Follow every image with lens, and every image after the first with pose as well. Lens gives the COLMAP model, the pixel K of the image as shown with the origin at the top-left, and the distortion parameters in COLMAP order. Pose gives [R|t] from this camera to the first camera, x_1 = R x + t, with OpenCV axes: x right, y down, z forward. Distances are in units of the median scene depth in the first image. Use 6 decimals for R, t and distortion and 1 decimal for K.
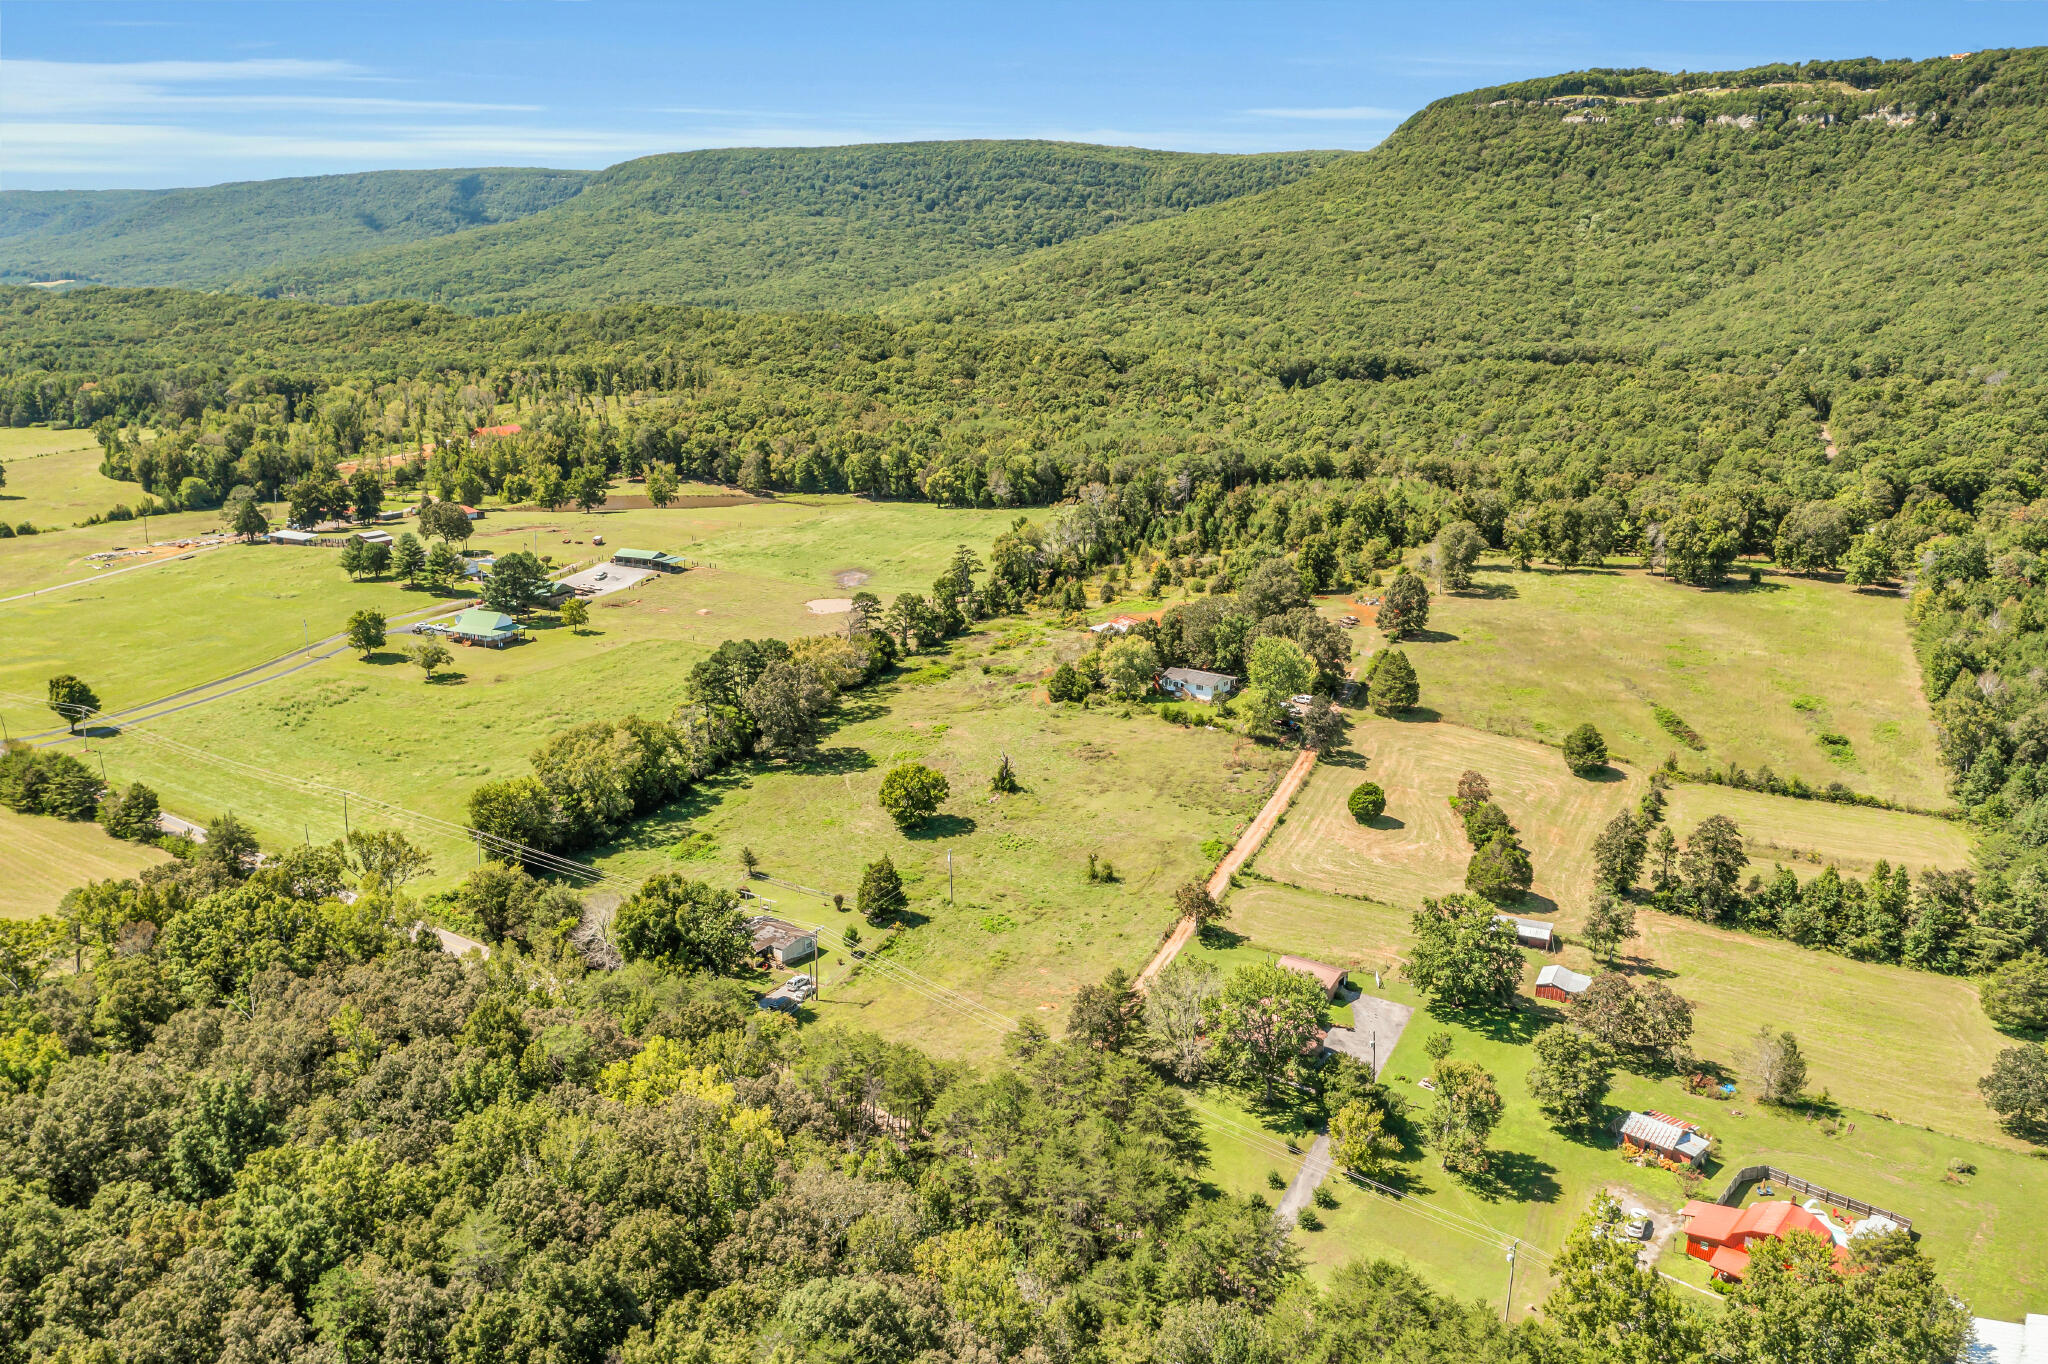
lens RADIAL K [[1649.7, 0, 1004.4], [0, 1649.7, 677.2], [0, 0, 1]] dist [-0.004393, 0.006875]
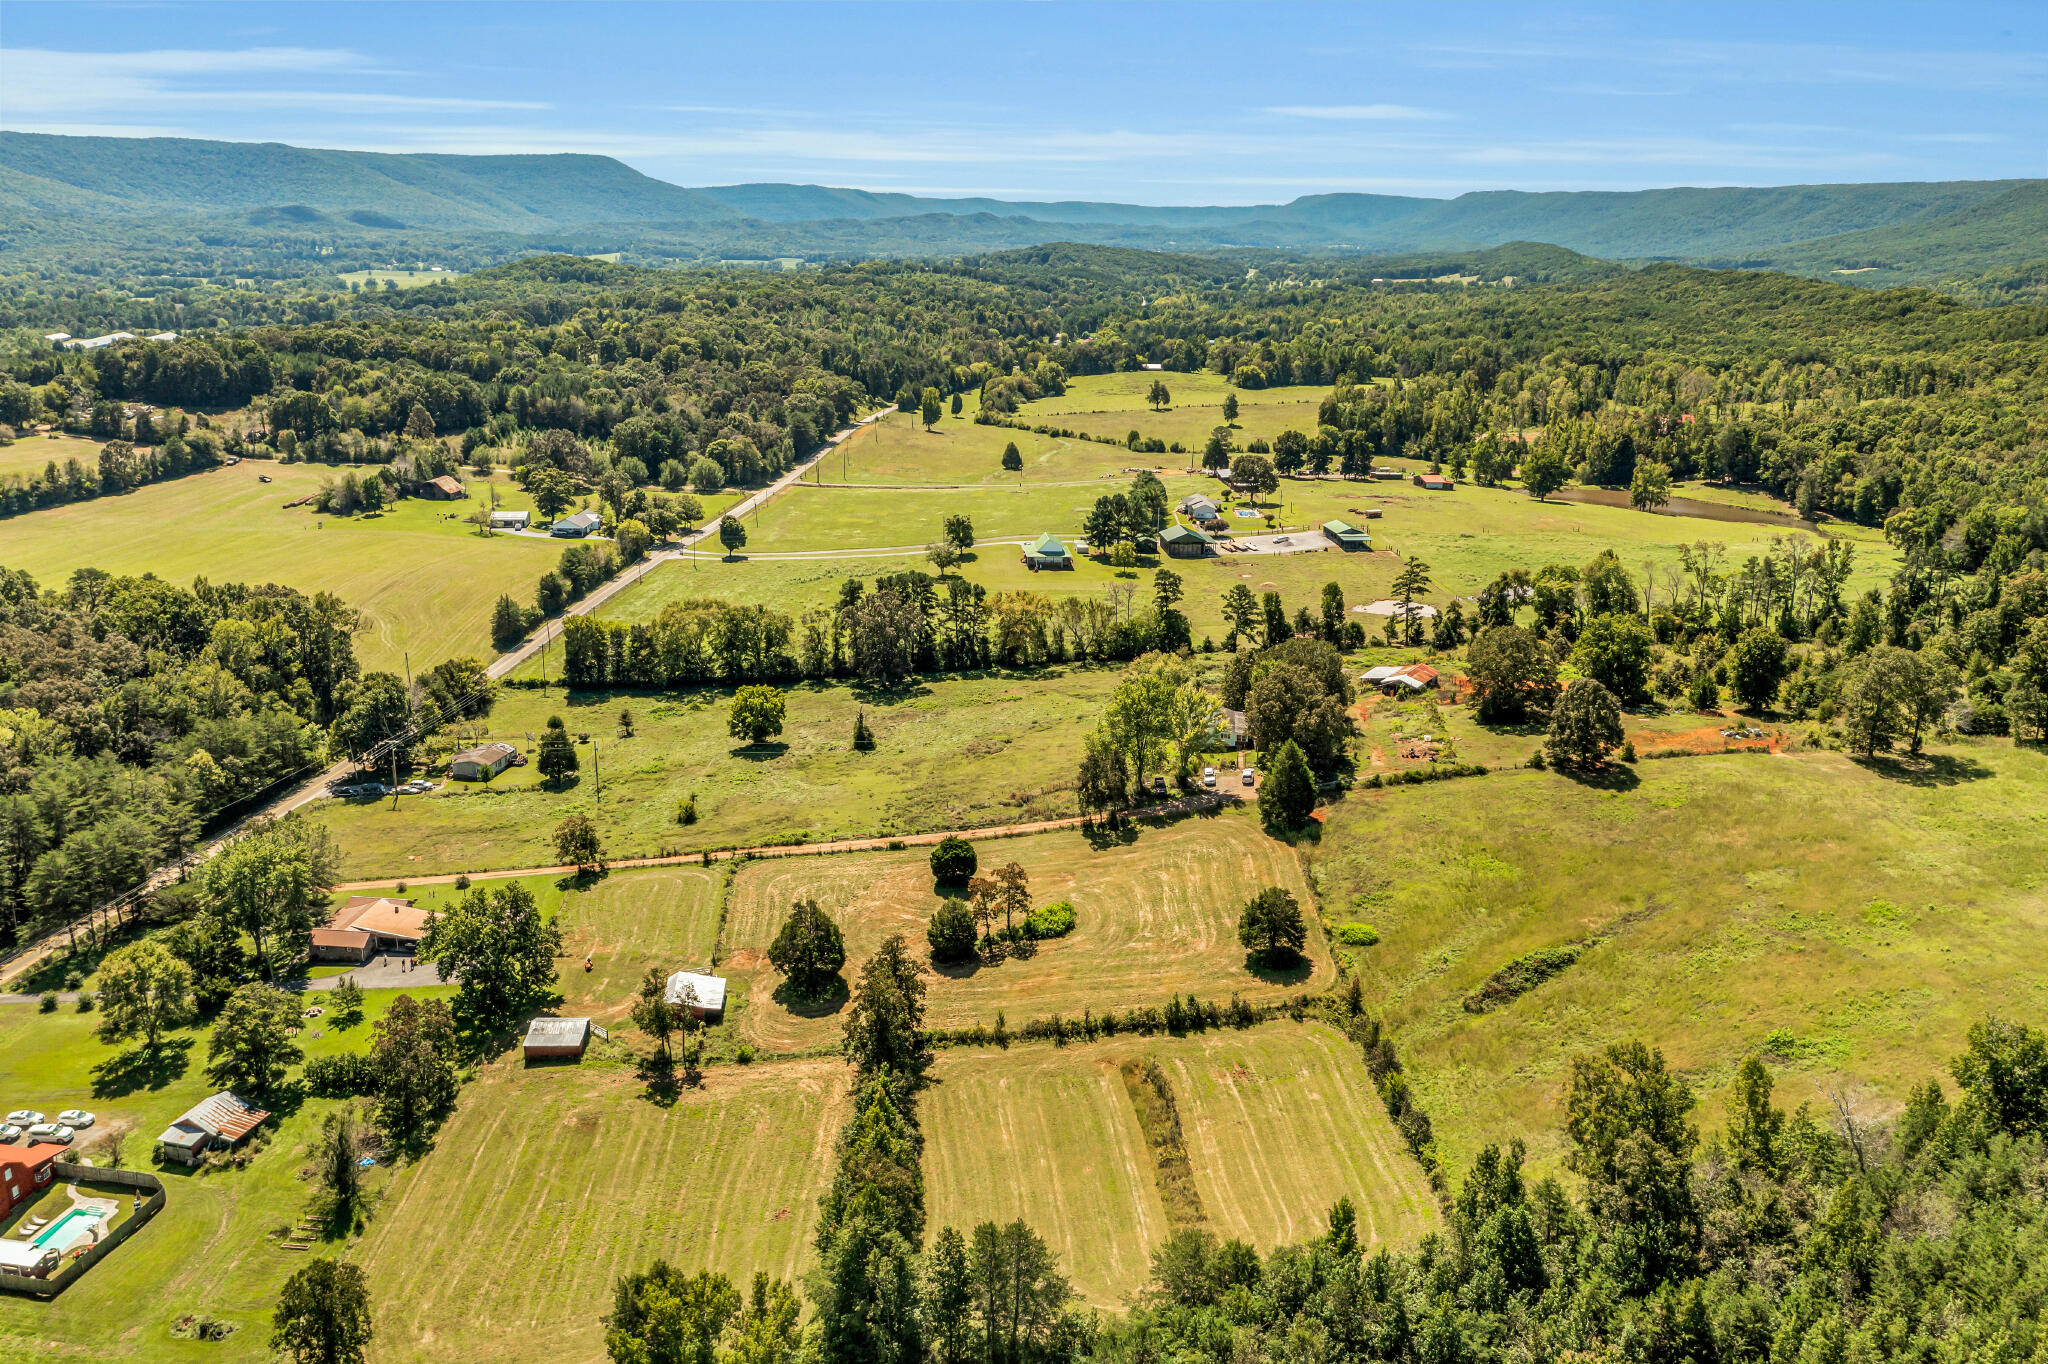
lens RADIAL K [[1655.1, 0, 1030.6], [0, 1655.1, 627.9], [0, 0, 1]] dist [-0.013201, 0.004532]
pose [[0.497753, 0.204740, -0.842807, 0.606656], [-0.224749, 0.968994, 0.102659, -0.087394], [0.837693, 0.138321, 0.528334, 0.380714]]
